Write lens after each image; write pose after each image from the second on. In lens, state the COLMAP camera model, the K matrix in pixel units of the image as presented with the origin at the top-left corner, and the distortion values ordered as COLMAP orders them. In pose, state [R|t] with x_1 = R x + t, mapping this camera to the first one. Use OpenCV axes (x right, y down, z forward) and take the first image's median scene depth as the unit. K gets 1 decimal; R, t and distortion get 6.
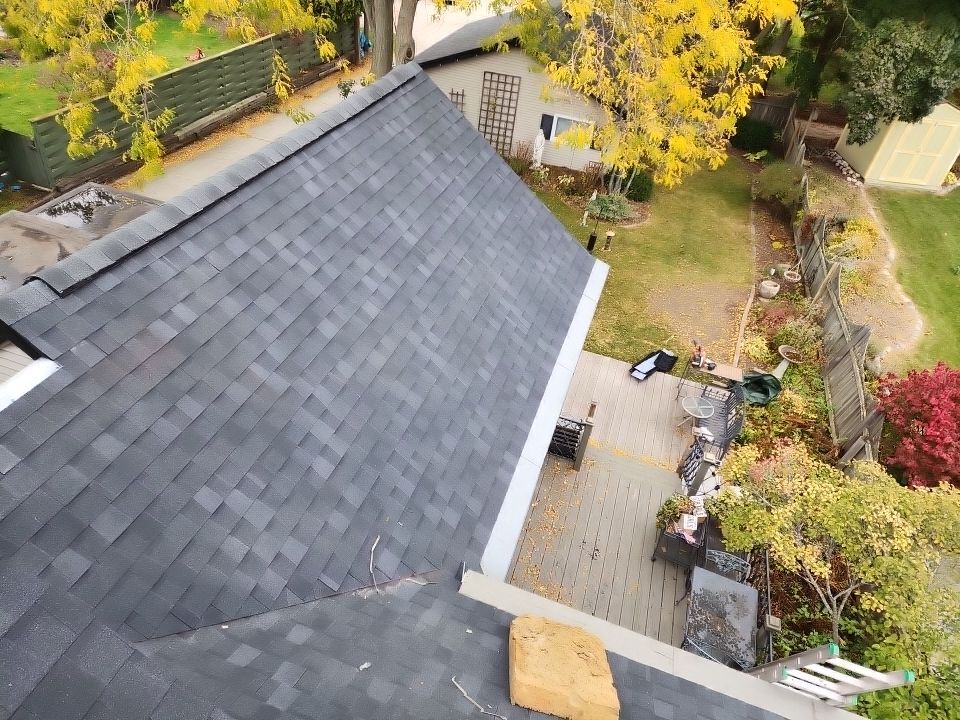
lens RADIAL K [[636.8, 0, 472.4], [0, 636.8, 345.5], [0, 0, 1]] dist [0.051894, -0.039671]
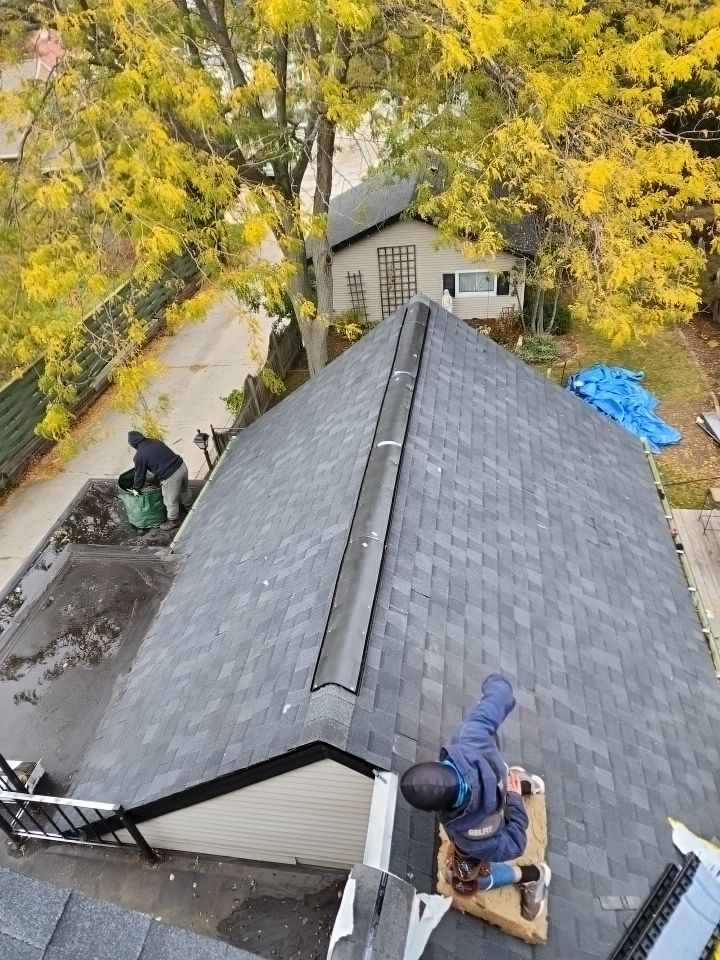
lens RADIAL K [[636.8, 0, 367.4], [0, 636.8, 470.0], [0, 0, 1]] dist [0.051894, -0.039671]
pose [[0.966473, -0.255942, 0.020585, -0.124937], [0.256419, 0.966232, -0.025389, -0.083164], [-0.013391, 0.029816, 0.999466, 0.009521]]
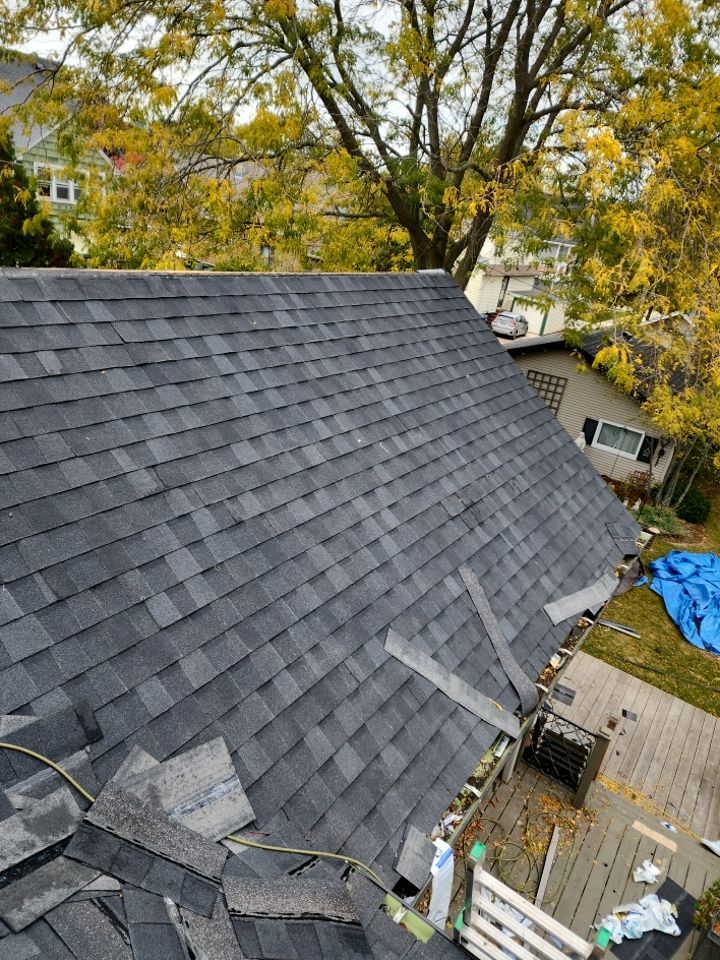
lens RADIAL K [[636.8, 0, 357.0], [0, 636.8, 483.5], [0, 0, 1]] dist [0.051894, -0.039671]
pose [[0.960971, 0.150395, -0.232199, 0.022849], [-0.209900, 0.943115, -0.257831, 0.051428], [0.180214, 0.296507, 0.937873, 0.102550]]
